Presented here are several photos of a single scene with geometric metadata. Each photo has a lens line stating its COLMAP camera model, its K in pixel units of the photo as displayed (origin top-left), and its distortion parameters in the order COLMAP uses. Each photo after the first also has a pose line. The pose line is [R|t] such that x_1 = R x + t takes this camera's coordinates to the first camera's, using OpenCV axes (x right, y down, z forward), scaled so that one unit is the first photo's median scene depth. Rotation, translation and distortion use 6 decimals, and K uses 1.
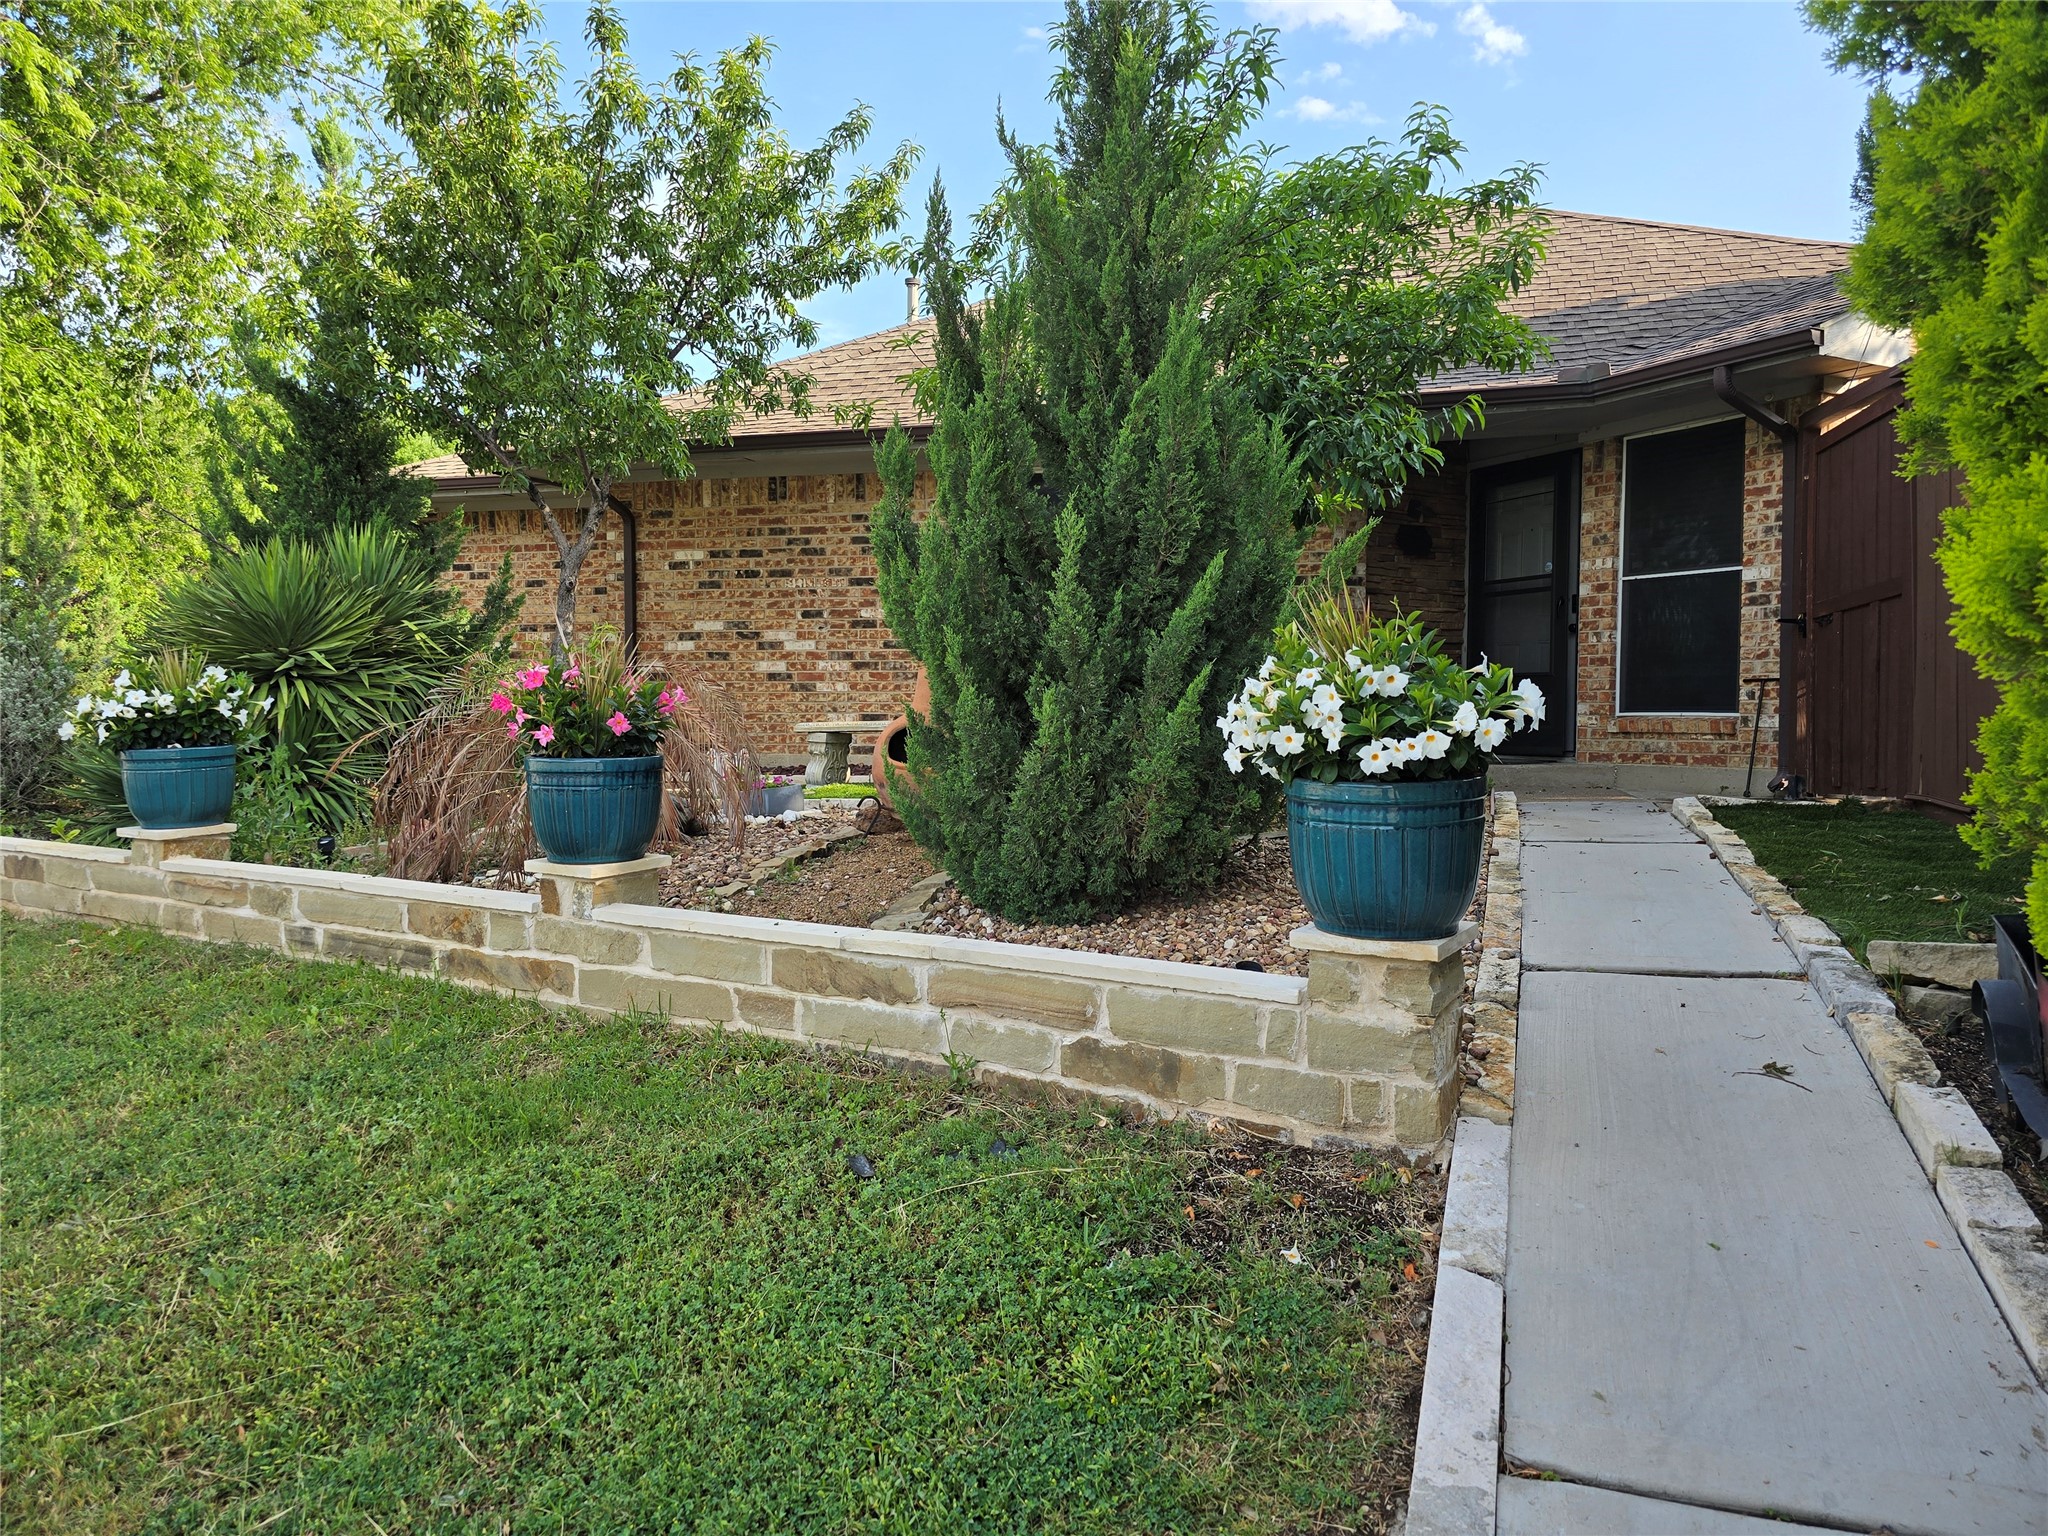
lens RADIAL K [[1363.9, 0, 1021.7], [0, 1363.9, 734.9], [0, 0, 1]] dist [0.073850, -0.073714]
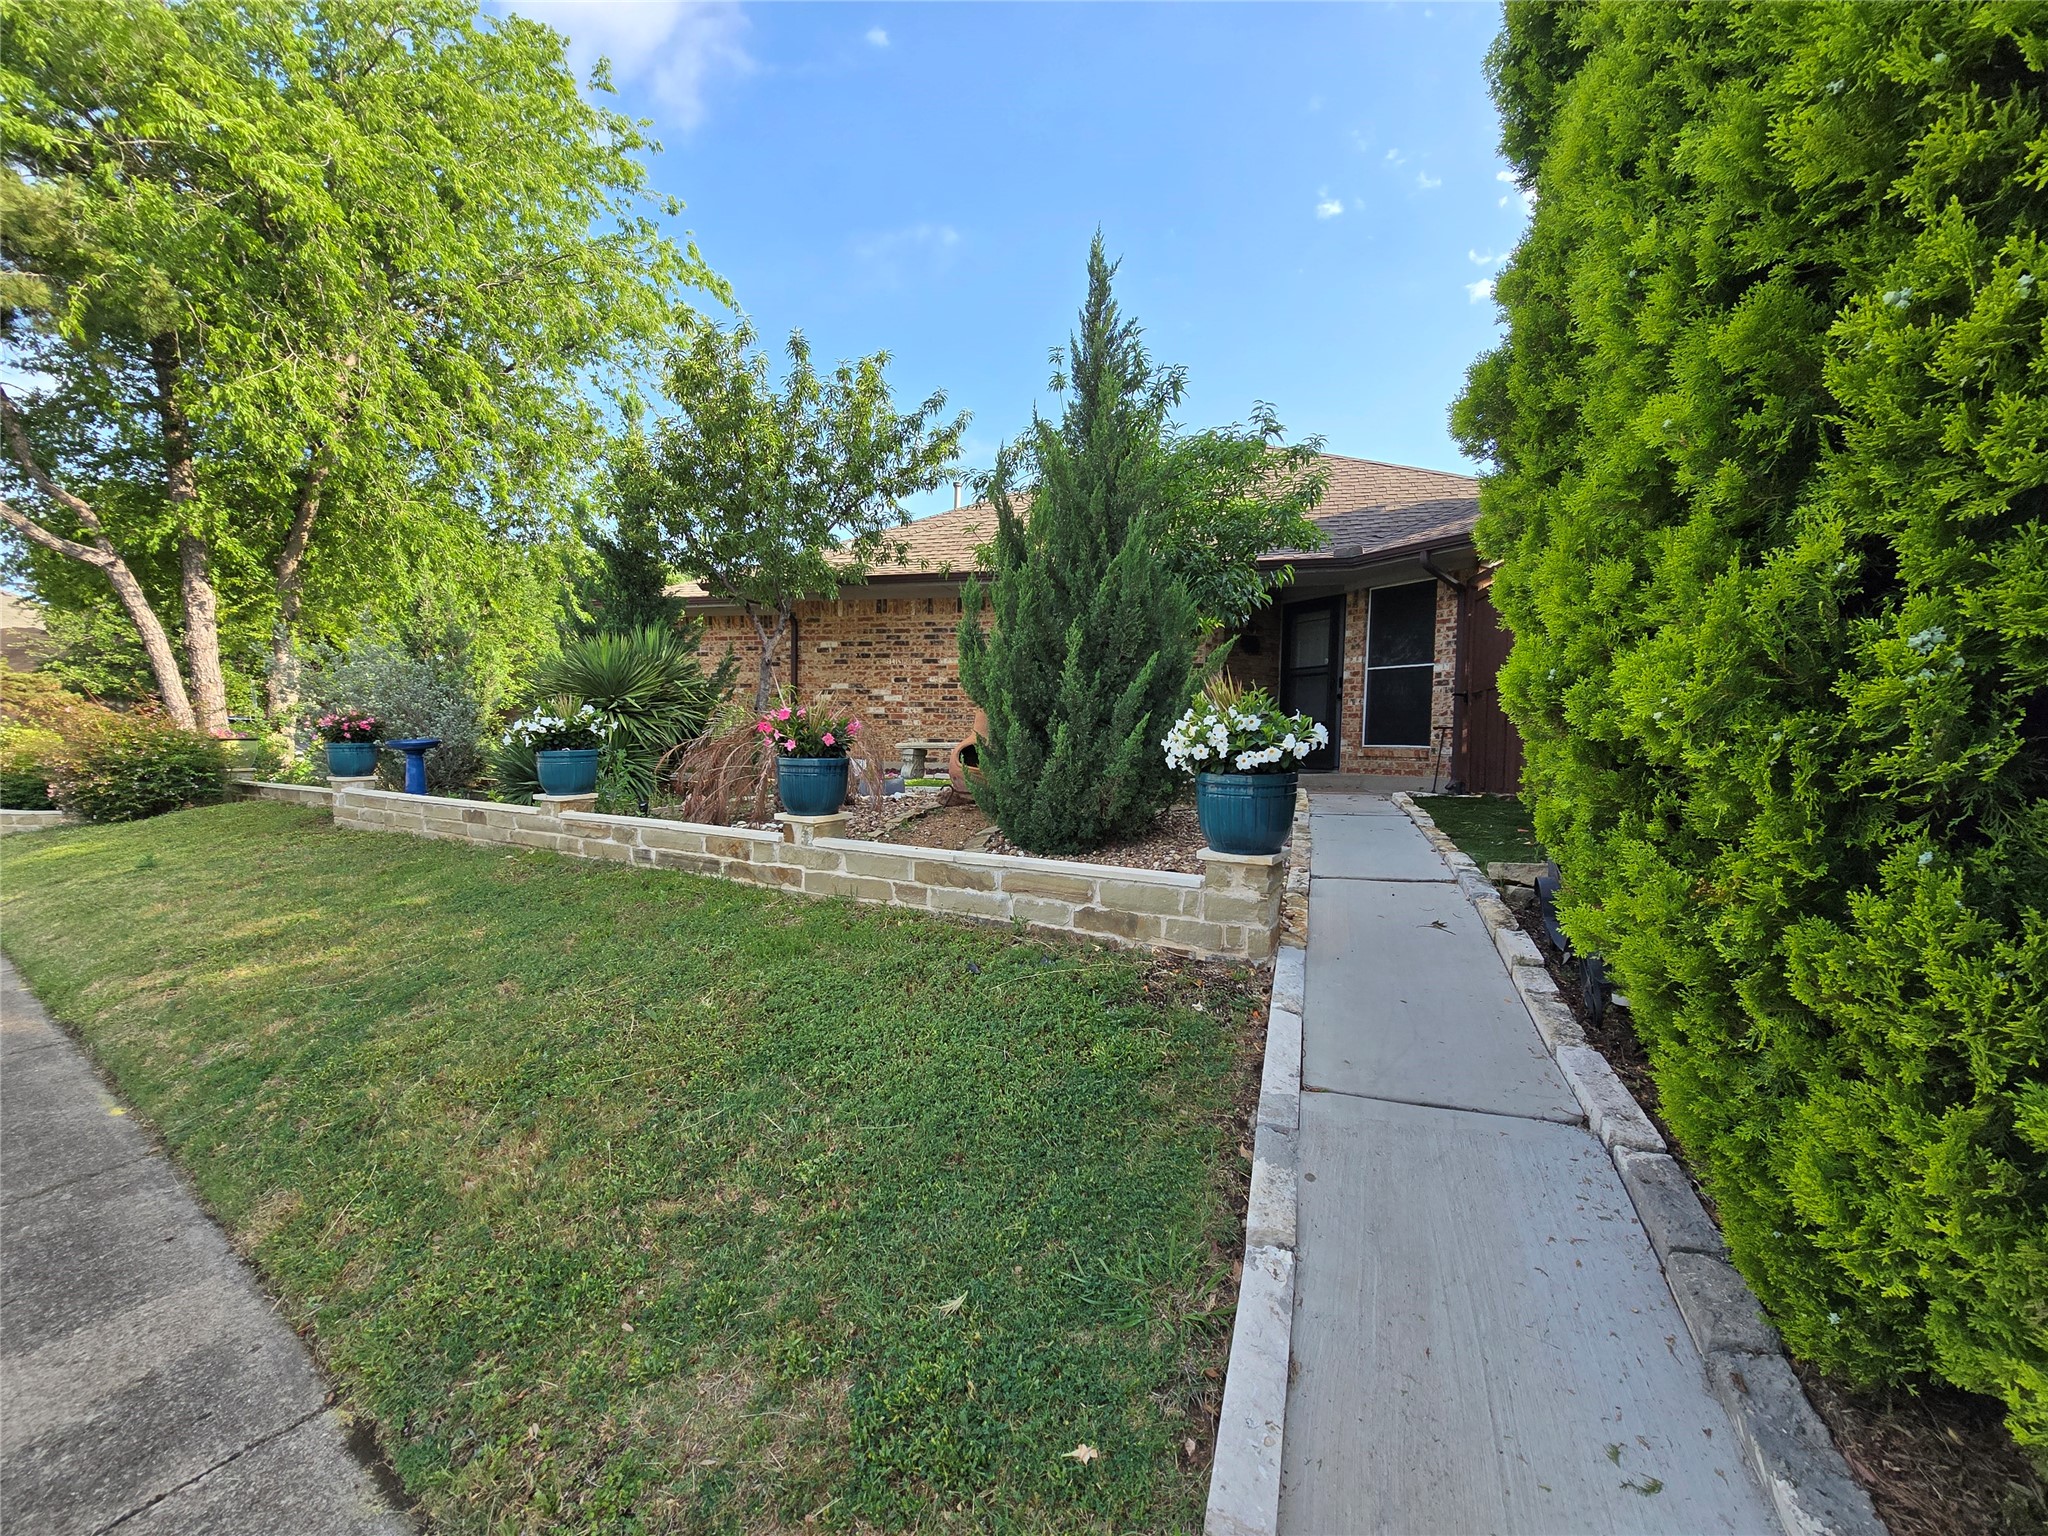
lens RADIAL K [[833.8, 0, 1024.0], [0, 833.8, 768.0], [0, 0, 1]] dist [0.000580, 0.000080]
pose [[0.999645, 0.015373, 0.021763, -0.046022], [-0.015718, 0.999752, 0.015786, 0.006601], [-0.021515, -0.016122, 0.999639, -0.105868]]
